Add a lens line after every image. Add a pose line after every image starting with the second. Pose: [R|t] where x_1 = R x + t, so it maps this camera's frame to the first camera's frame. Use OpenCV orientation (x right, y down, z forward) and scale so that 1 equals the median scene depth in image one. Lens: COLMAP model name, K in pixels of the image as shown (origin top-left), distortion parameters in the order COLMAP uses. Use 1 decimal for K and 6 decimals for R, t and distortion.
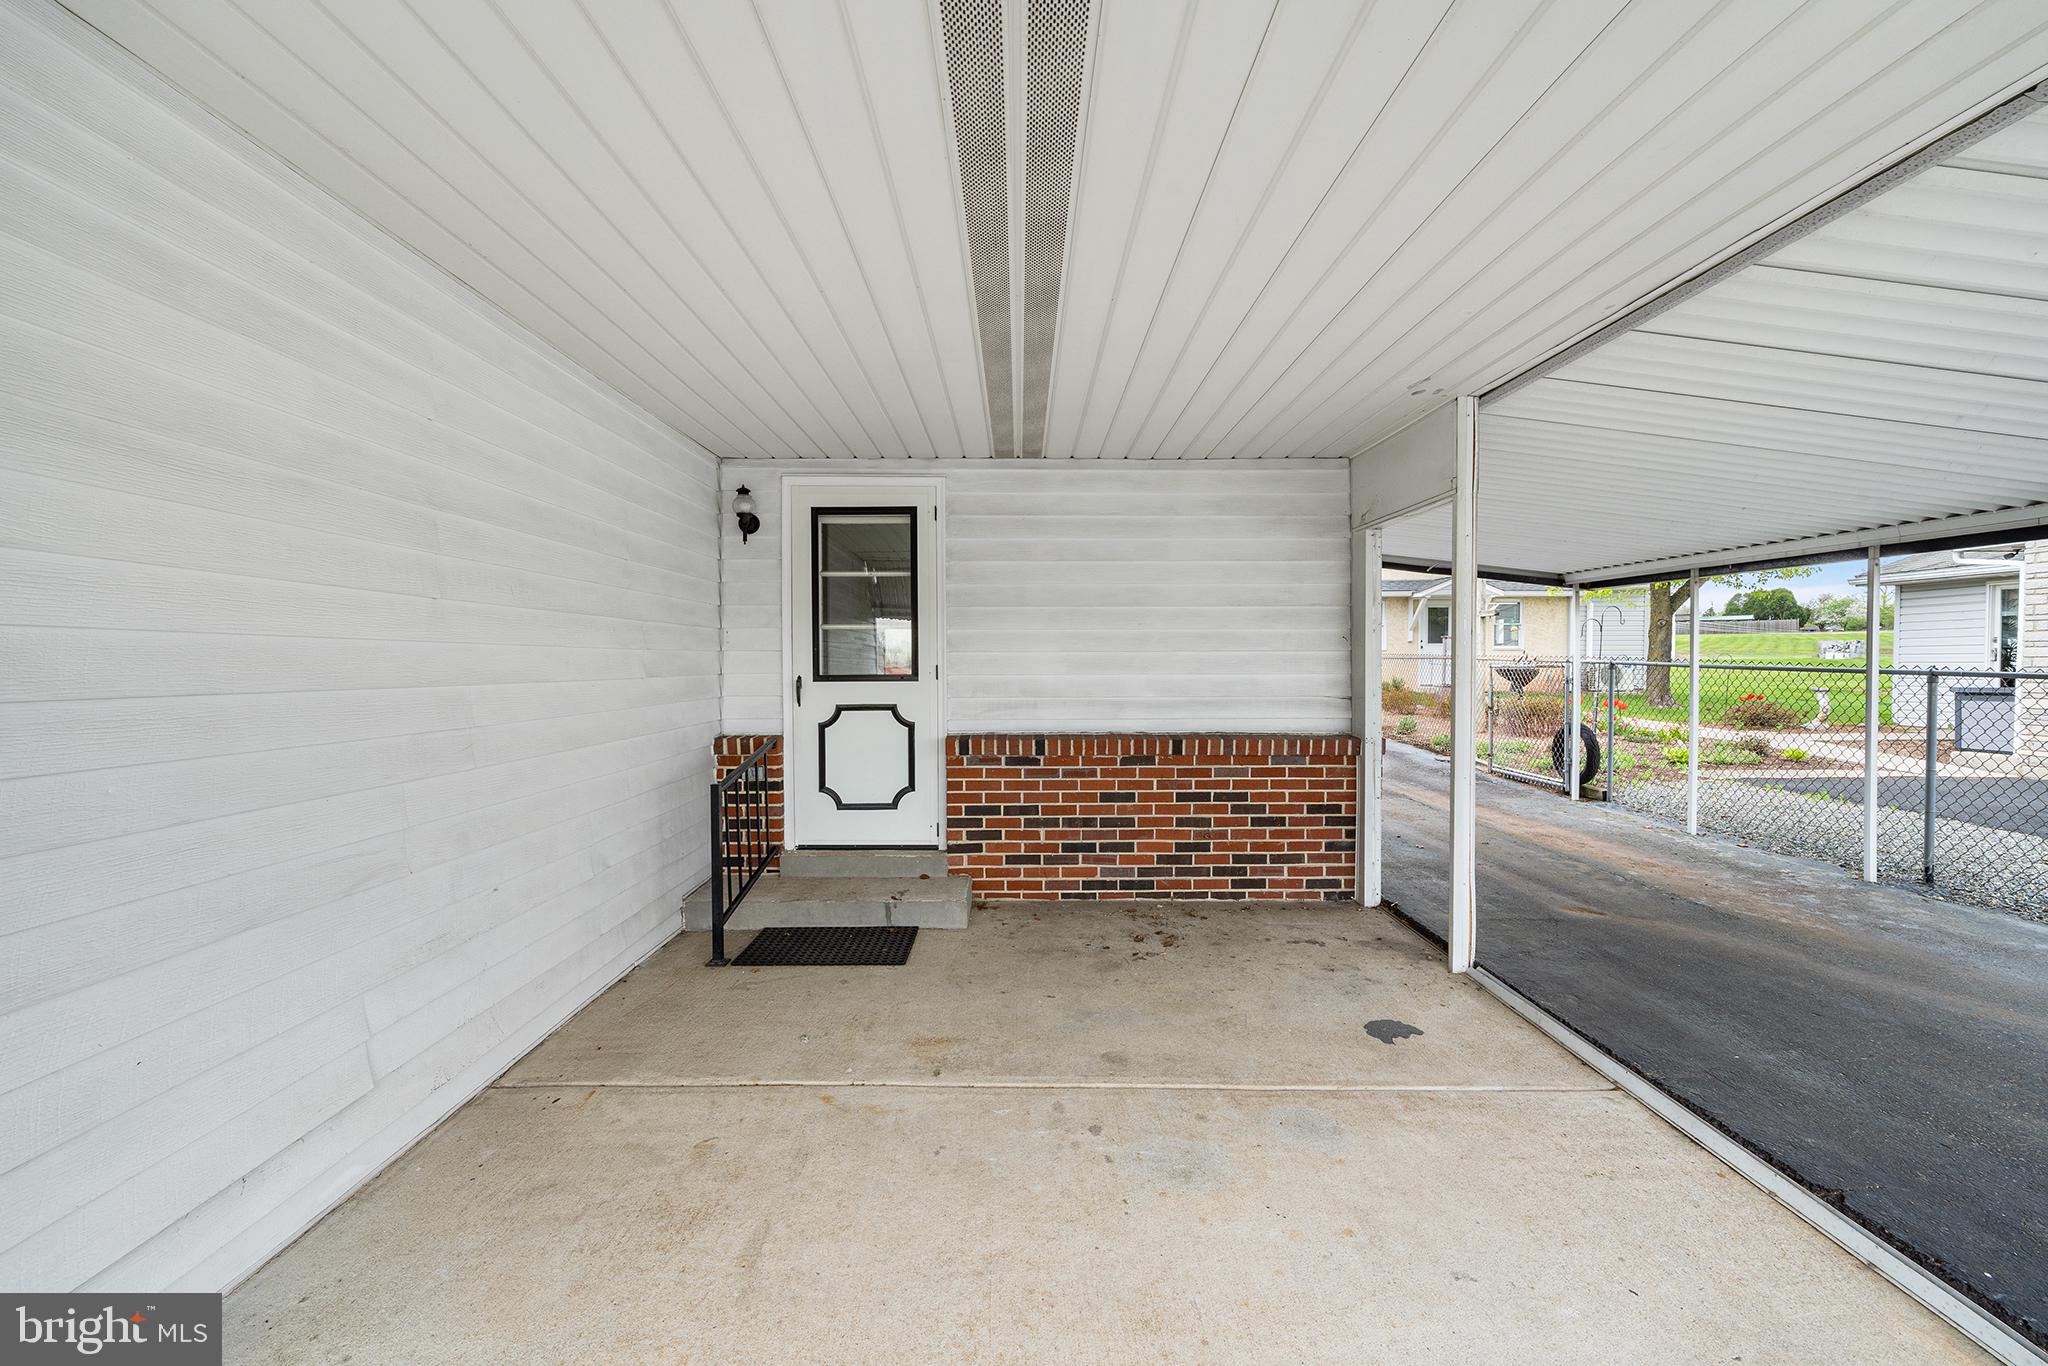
lens RADIAL K [[847.1, 0, 1020.3], [0, 847.1, 676.4], [0, 0, 1]] dist [0.001204, 0.000159]
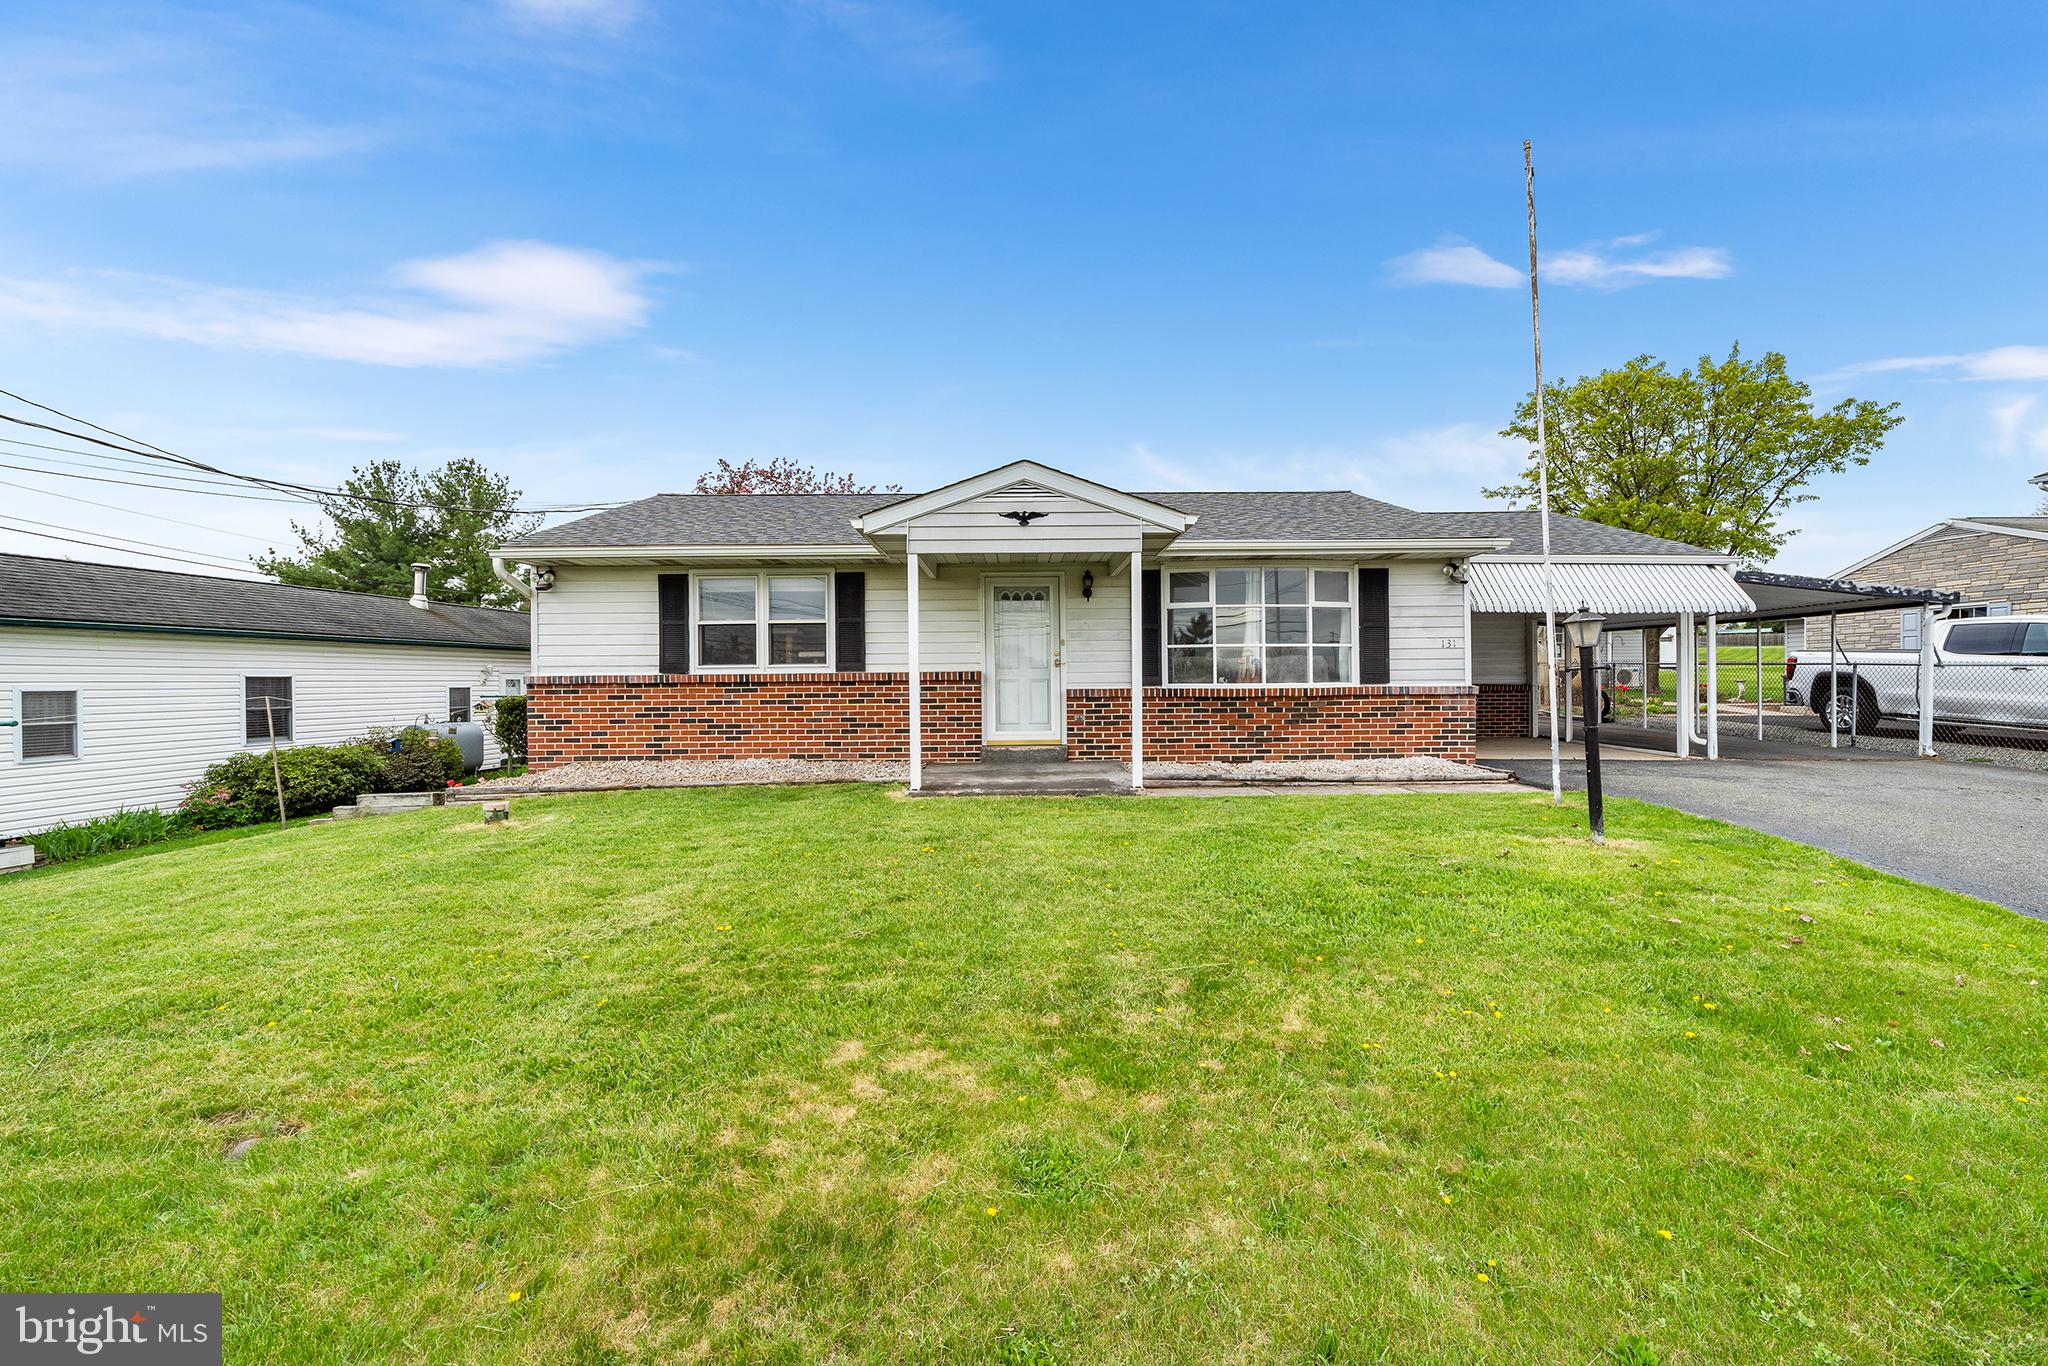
lens RADIAL K [[880.3, 0, 1018.9], [0, 880.3, 684.5], [0, 0, 1]] dist [-0.001184, -0.000323]
pose [[0.999943, -0.005263, -0.009281, -1.477293], [0.005126, 0.999878, -0.014734, 0.104235], [0.009358, 0.014686, 0.999848, -2.280597]]
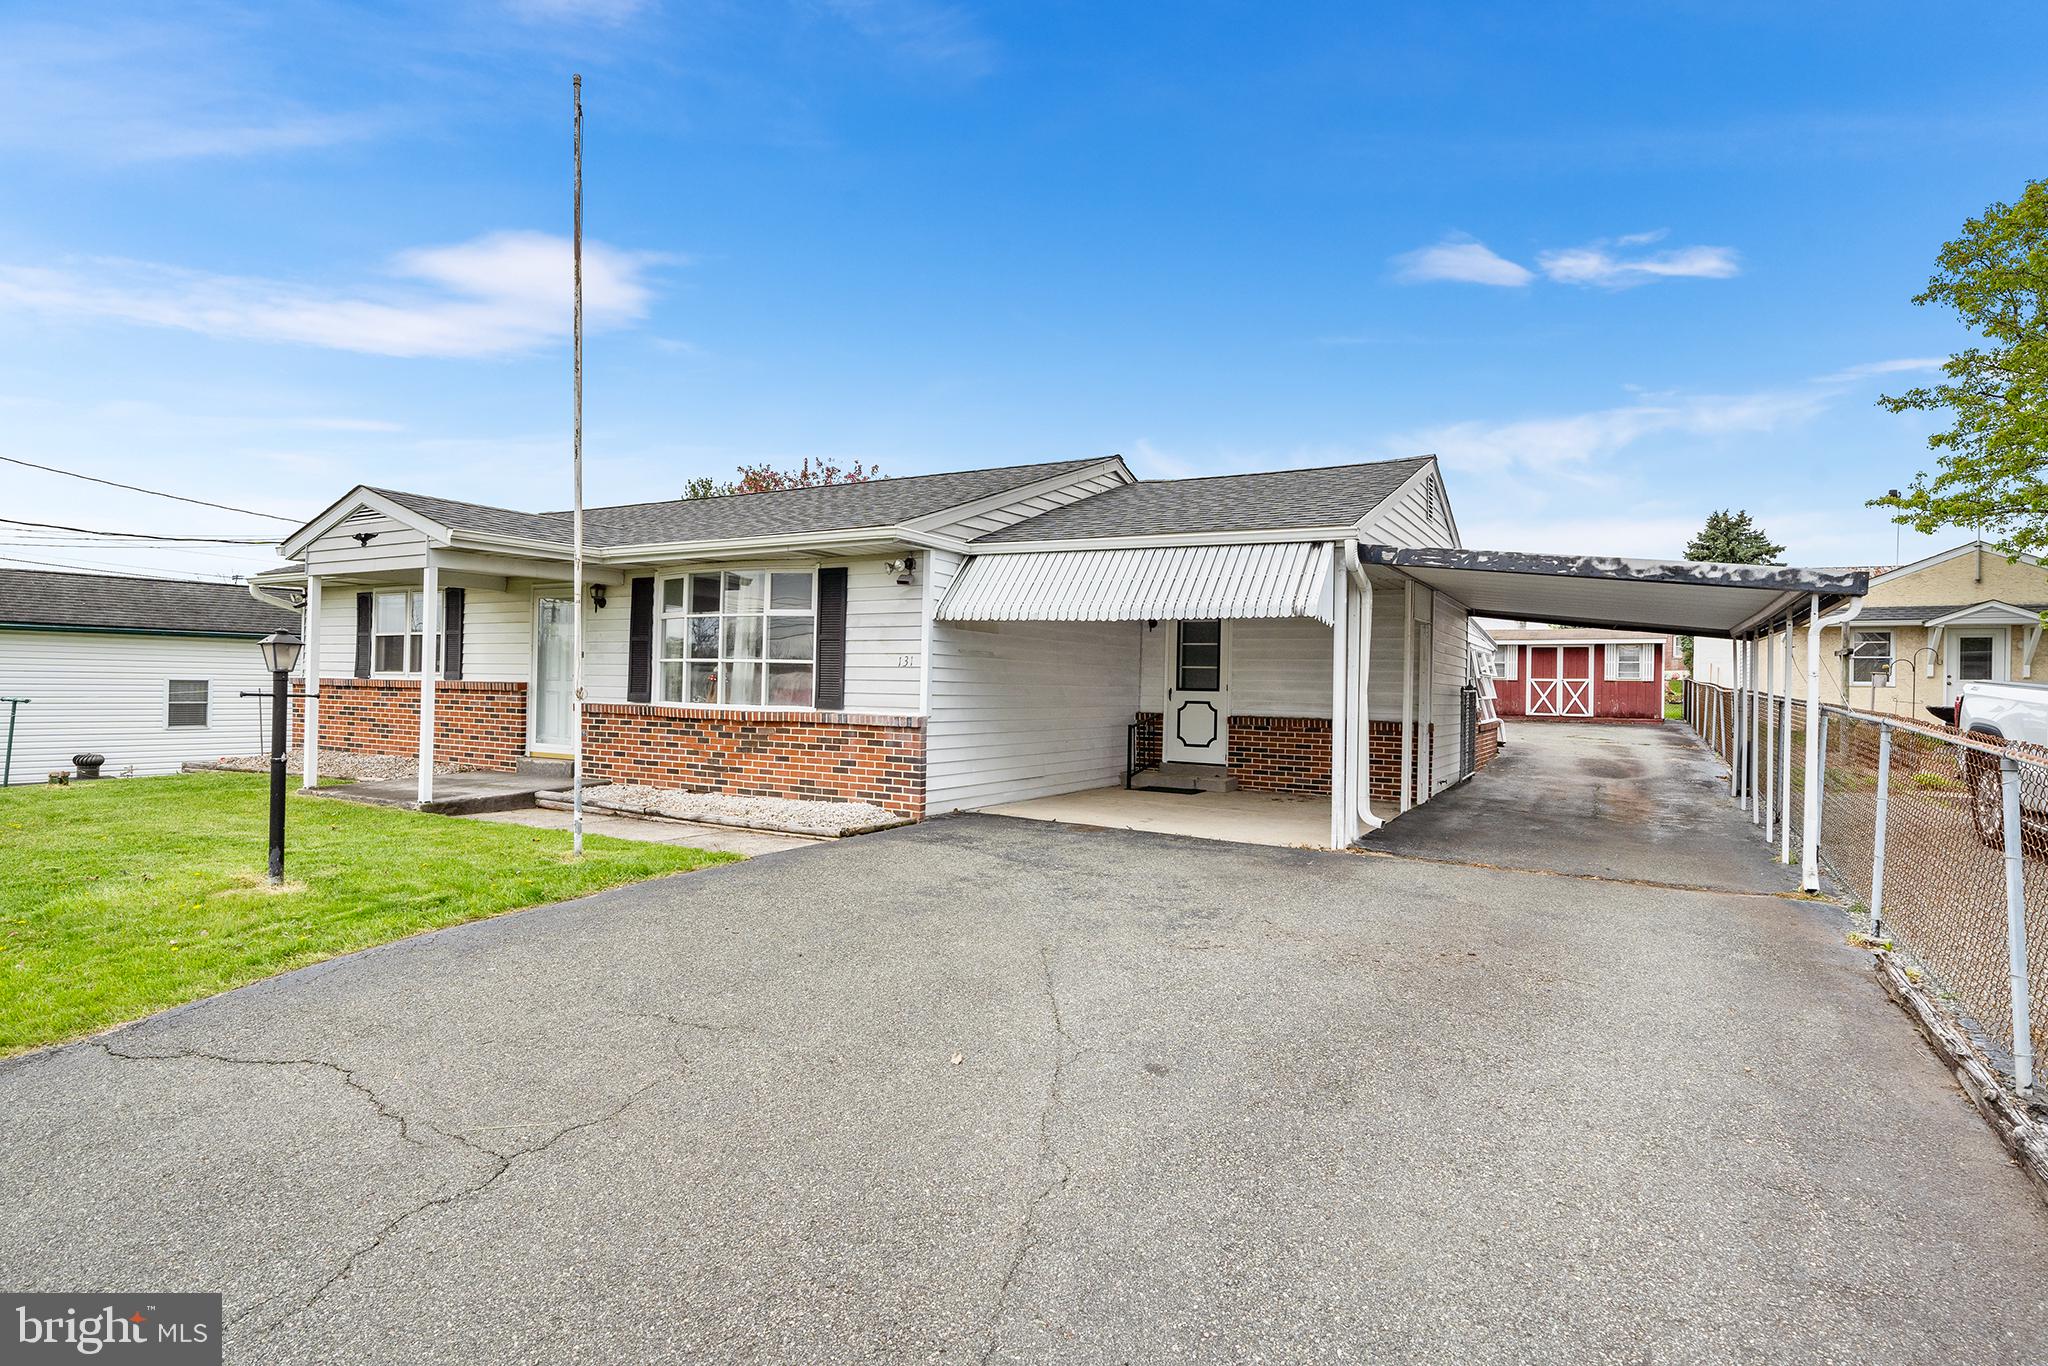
lens RADIAL K [[1031.3, 0, 1015.3], [0, 1031.3, 677.2], [0, 0, 1]] dist [0.002842, 0.000330]
pose [[0.857821, 0.015901, -0.513702, 0.840695], [-0.030164, 0.999356, -0.019437, 0.037567], [0.513062, 0.032169, 0.857748, -1.675769]]
